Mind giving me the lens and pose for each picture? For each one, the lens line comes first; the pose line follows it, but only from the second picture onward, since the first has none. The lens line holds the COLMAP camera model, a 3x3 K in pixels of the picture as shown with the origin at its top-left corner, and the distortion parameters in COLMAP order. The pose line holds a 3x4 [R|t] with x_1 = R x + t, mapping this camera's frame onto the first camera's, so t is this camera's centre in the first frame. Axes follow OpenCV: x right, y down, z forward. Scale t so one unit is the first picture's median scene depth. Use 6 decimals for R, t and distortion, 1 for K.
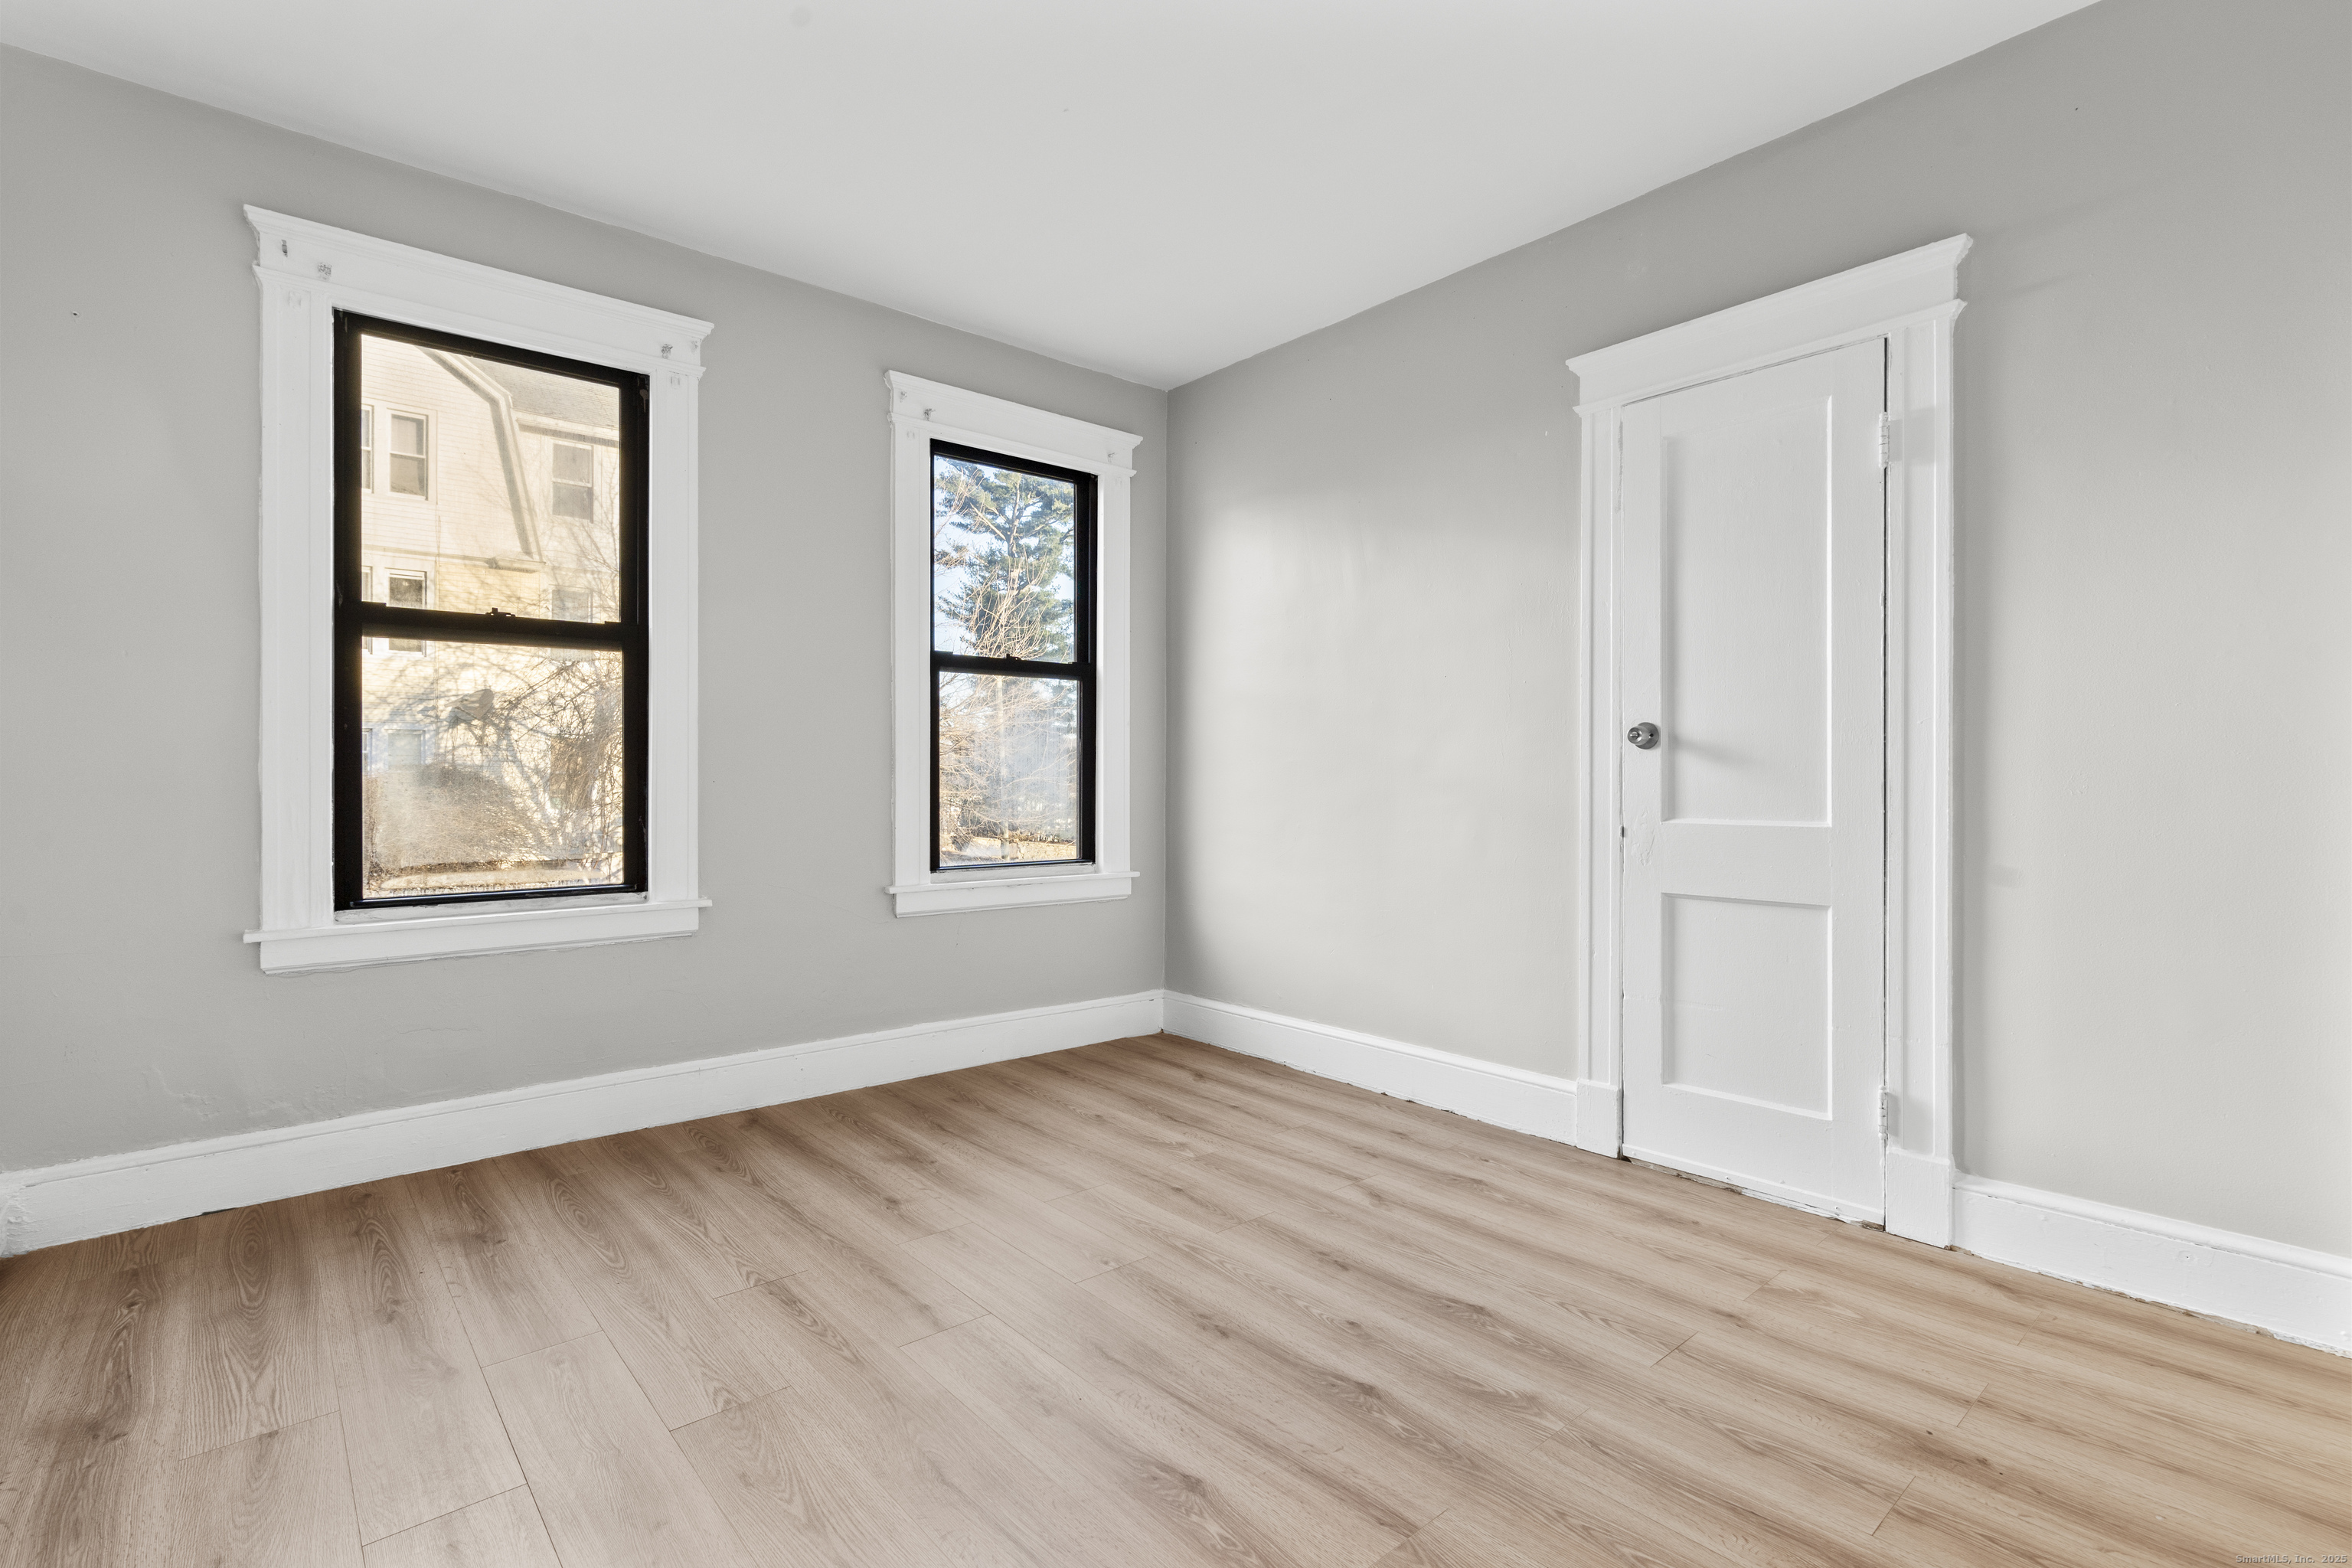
lens RADIAL K [[1093.8, 0, 1183.7], [0, 1093.8, 790.6], [0, 0, 1]] dist [-0.001883, 0.000168]
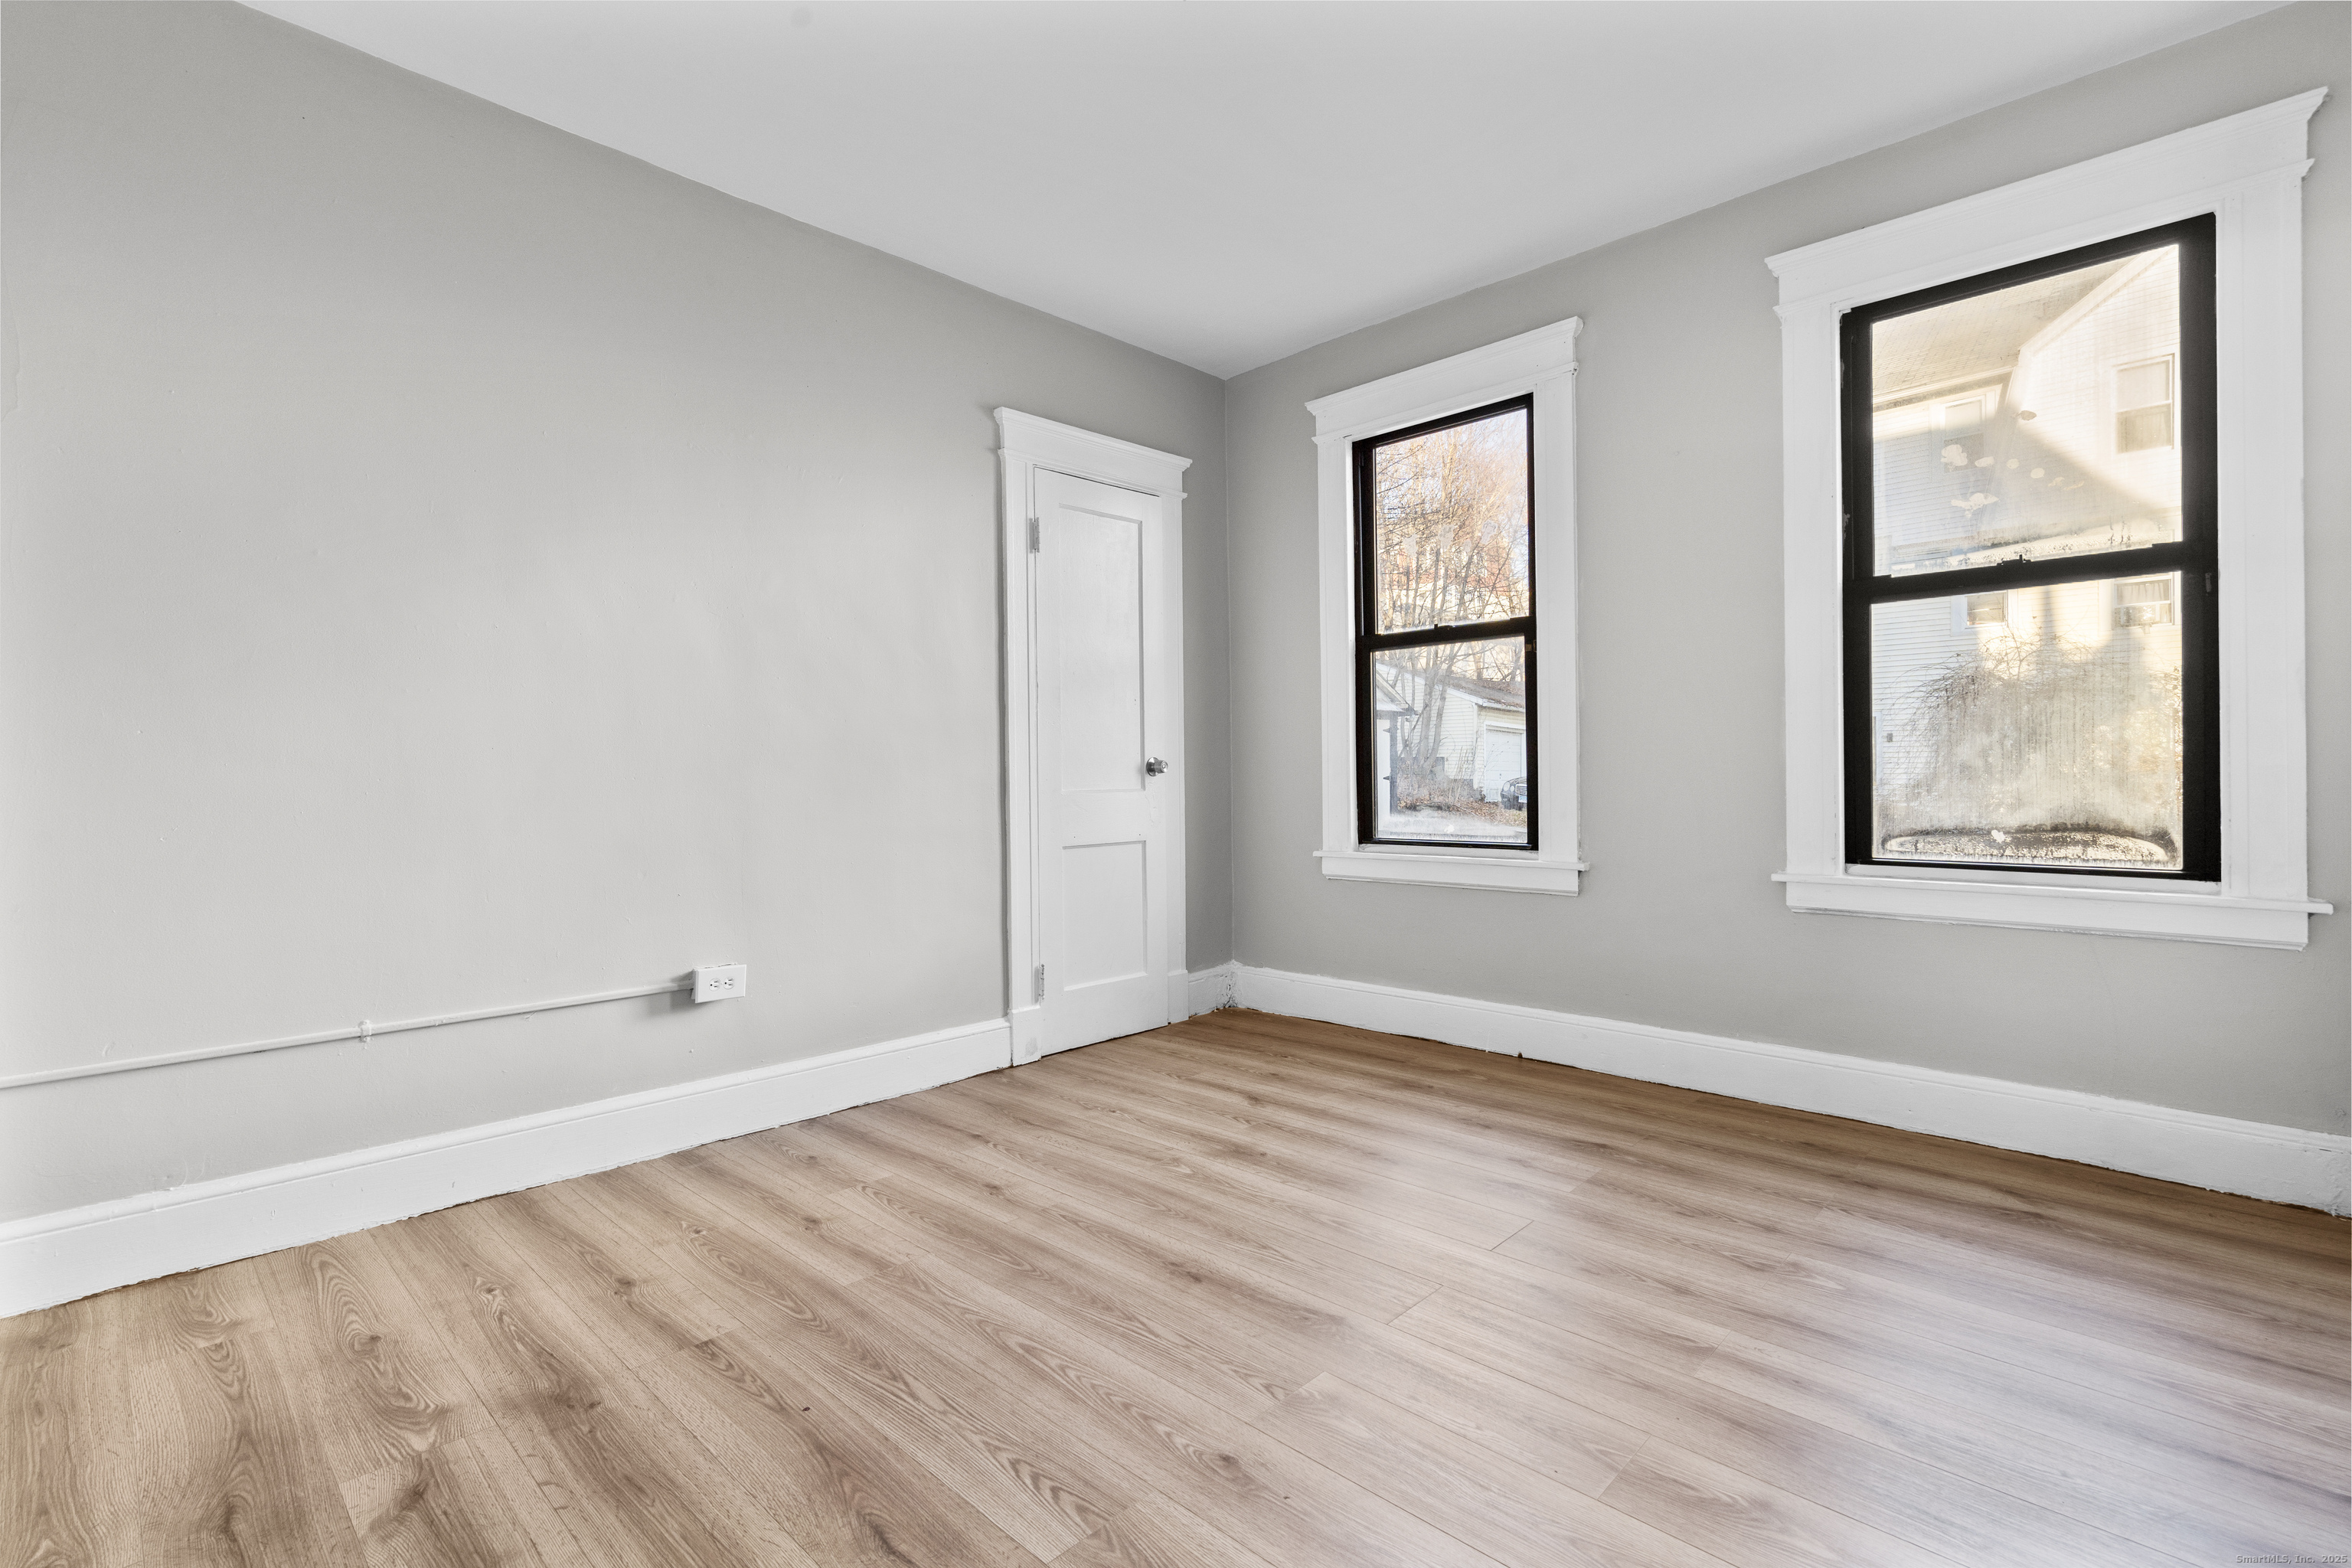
lens RADIAL K [[1093.8, 0, 1154.7], [0, 1093.8, 784.8], [0, 0, 1]] dist [-0.001883, 0.000168]
pose [[0.069127, 0.021169, -0.997383, 0.462801], [0.012539, 0.999677, 0.022087, -0.004688], [0.997529, -0.014033, 0.068839, 0.399164]]
